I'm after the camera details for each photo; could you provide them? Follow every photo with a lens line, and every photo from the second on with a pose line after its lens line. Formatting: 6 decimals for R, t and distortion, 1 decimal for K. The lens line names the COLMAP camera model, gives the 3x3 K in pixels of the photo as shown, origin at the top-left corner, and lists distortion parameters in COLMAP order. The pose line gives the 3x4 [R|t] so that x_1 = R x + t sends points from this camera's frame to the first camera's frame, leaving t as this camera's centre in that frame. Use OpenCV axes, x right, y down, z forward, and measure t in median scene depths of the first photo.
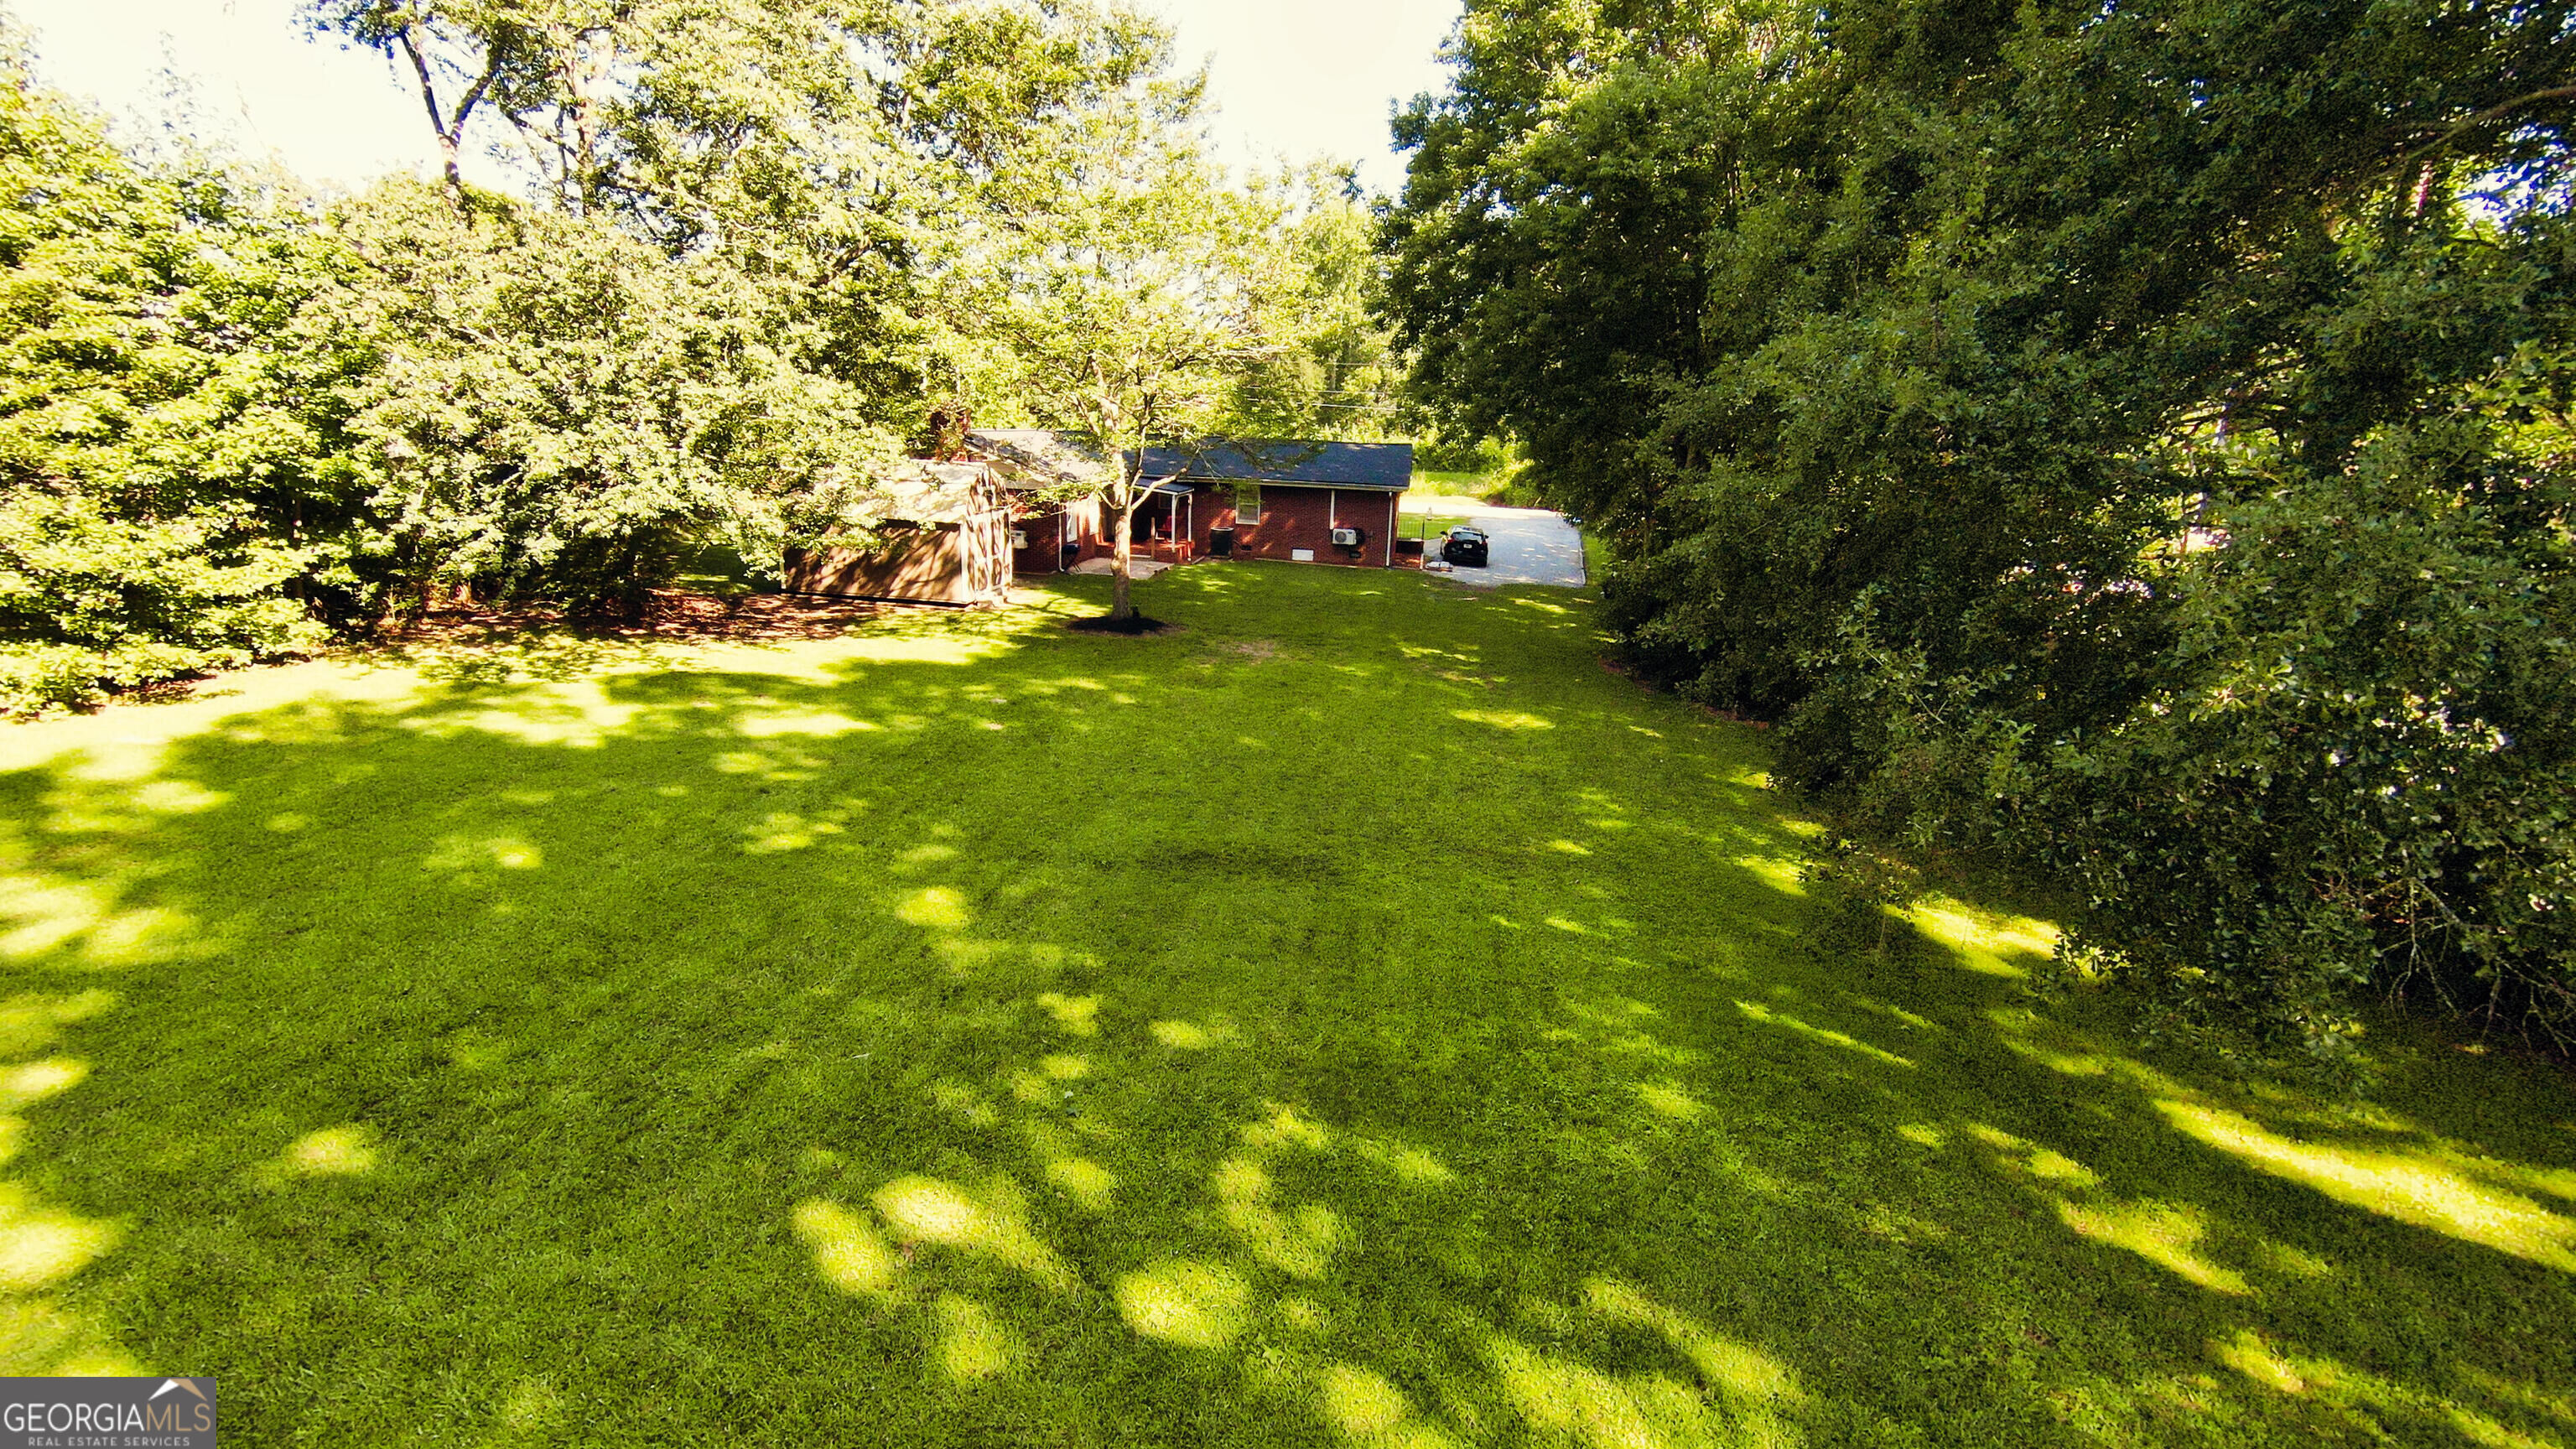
lens RADIAL K [[1087.1, 0, 1292.7], [0, 1087.1, 720.6], [0, 0, 1]] dist [0.000074, -0.000379]
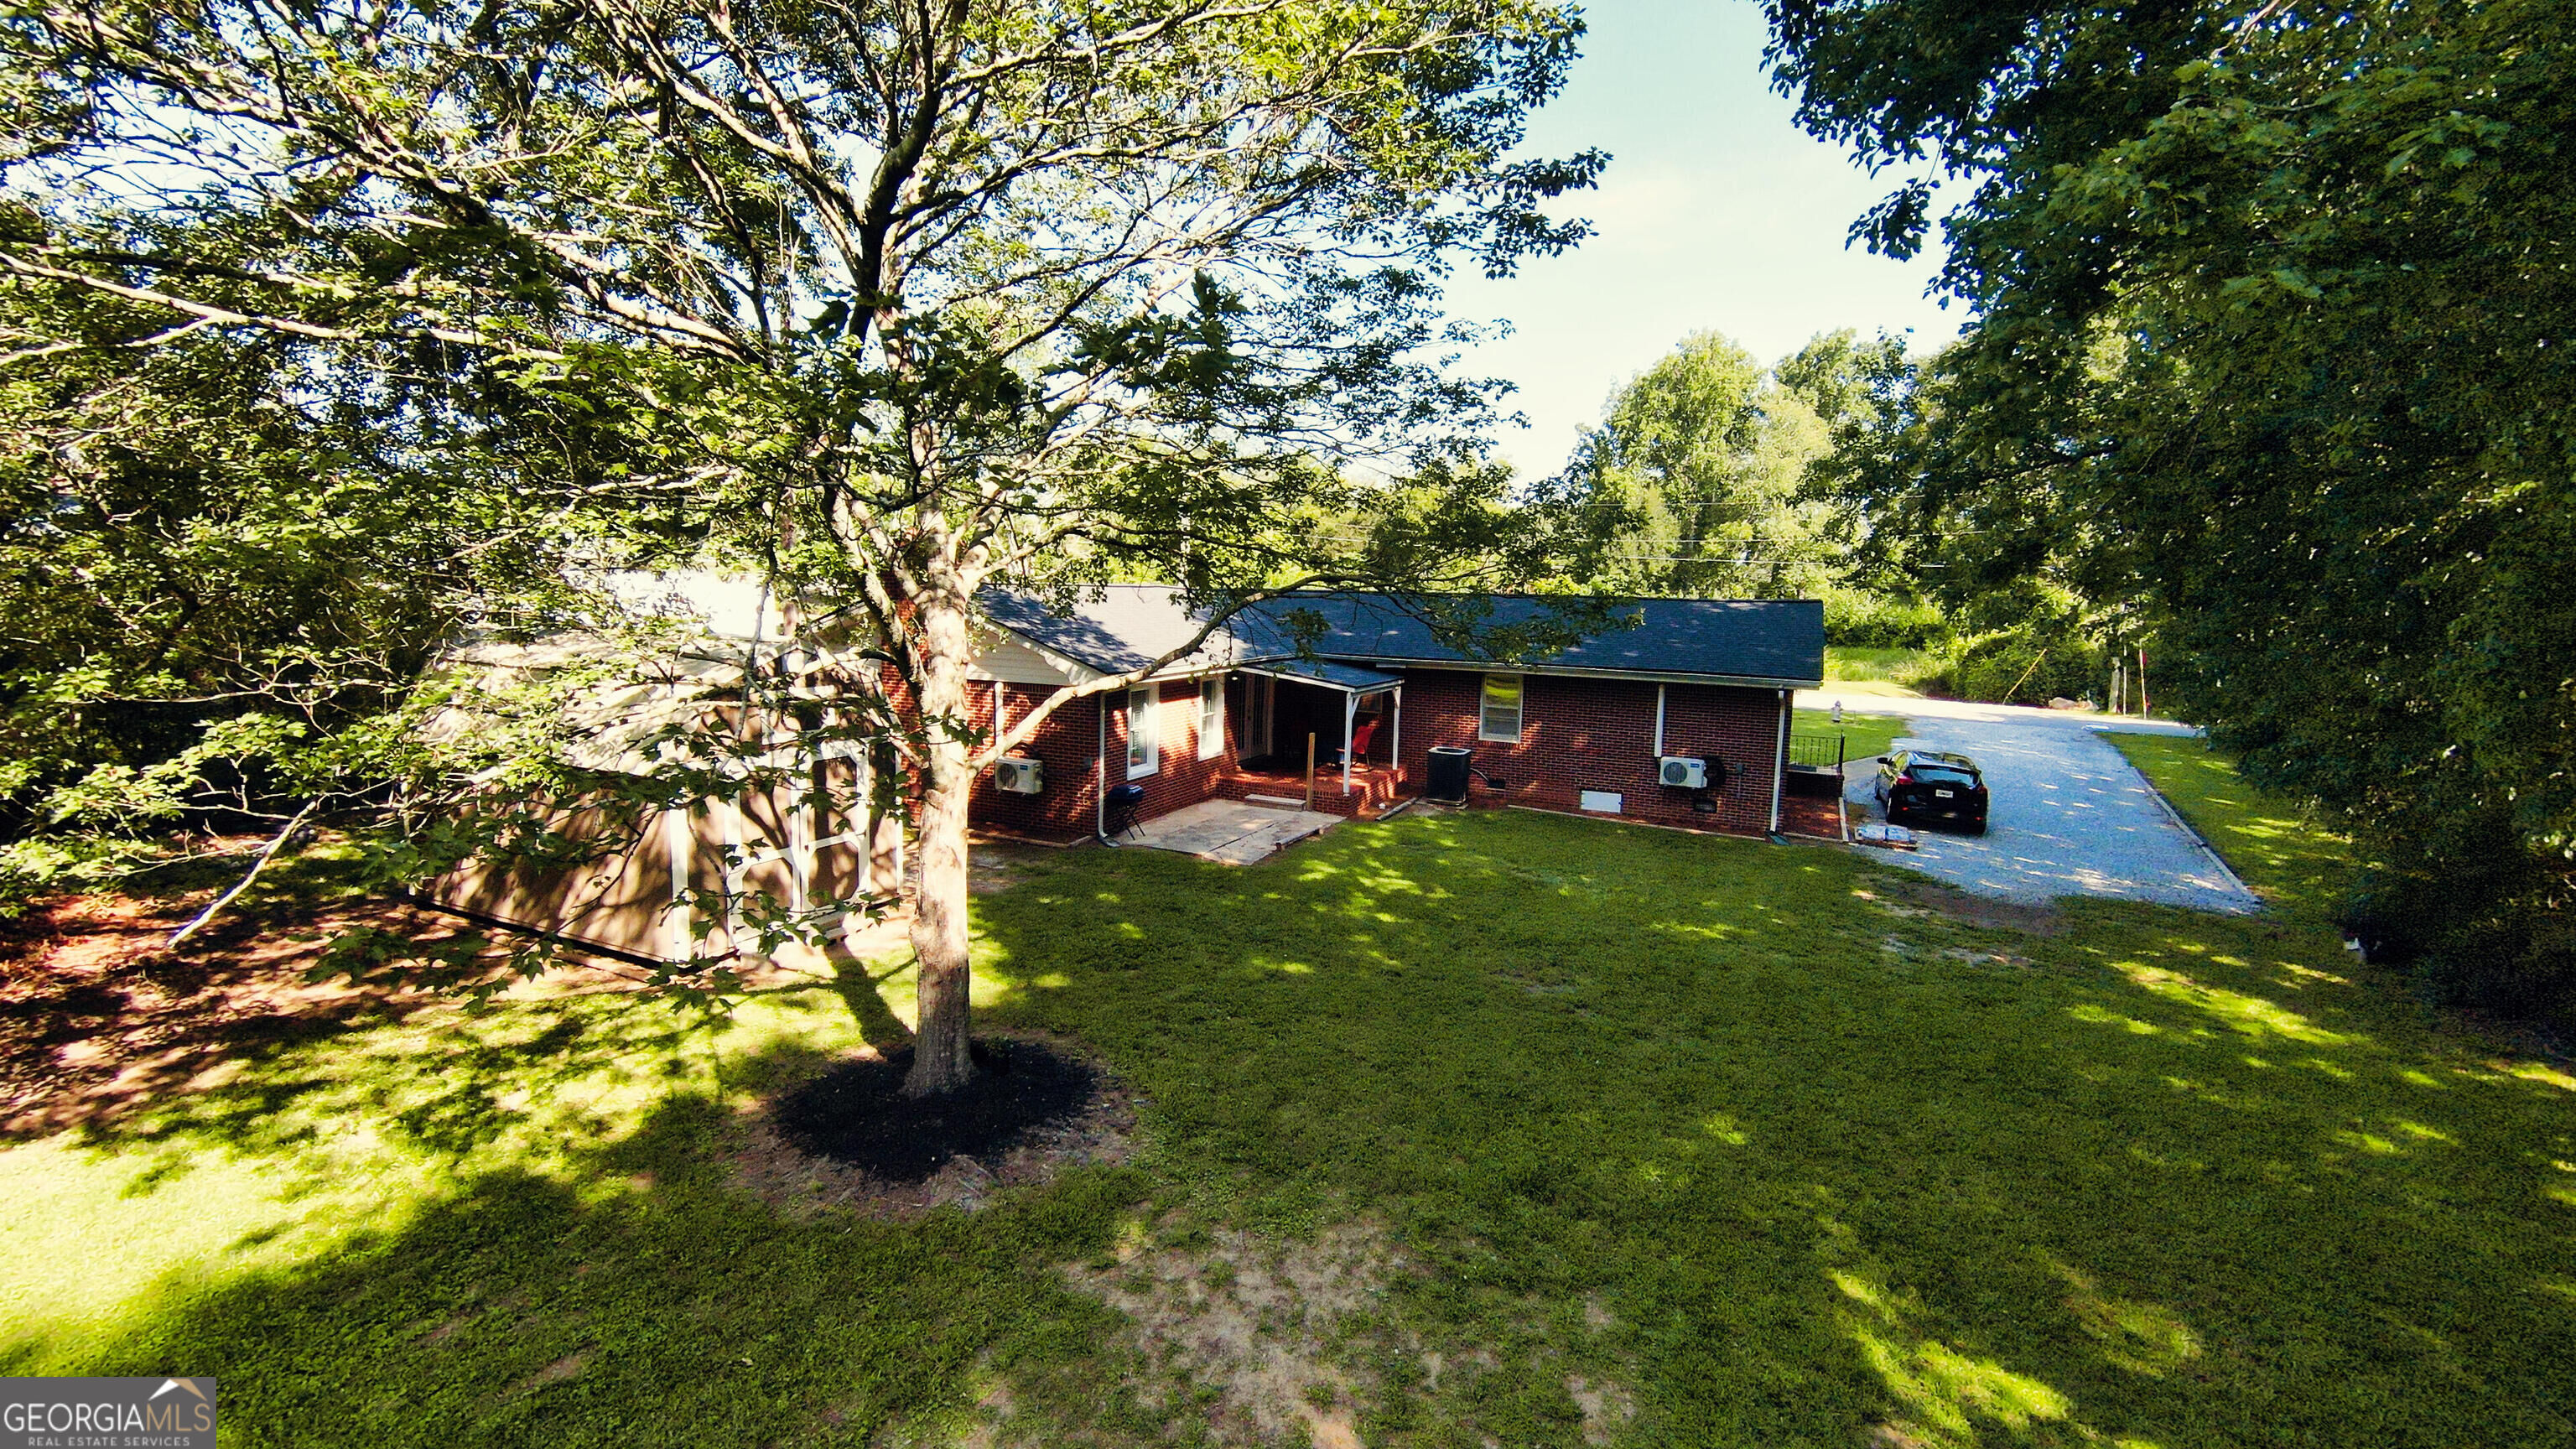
lens RADIAL K [[1087.1, 0, 1290.0], [0, 1087.1, 734.2], [0, 0, 1]] dist [0.000074, -0.000379]
pose [[0.949604, 0.023865, -0.312543, 0.030253], [-0.068443, 0.988824, -0.132447, -0.103102], [0.305890, 0.147163, 0.940624, 0.439377]]
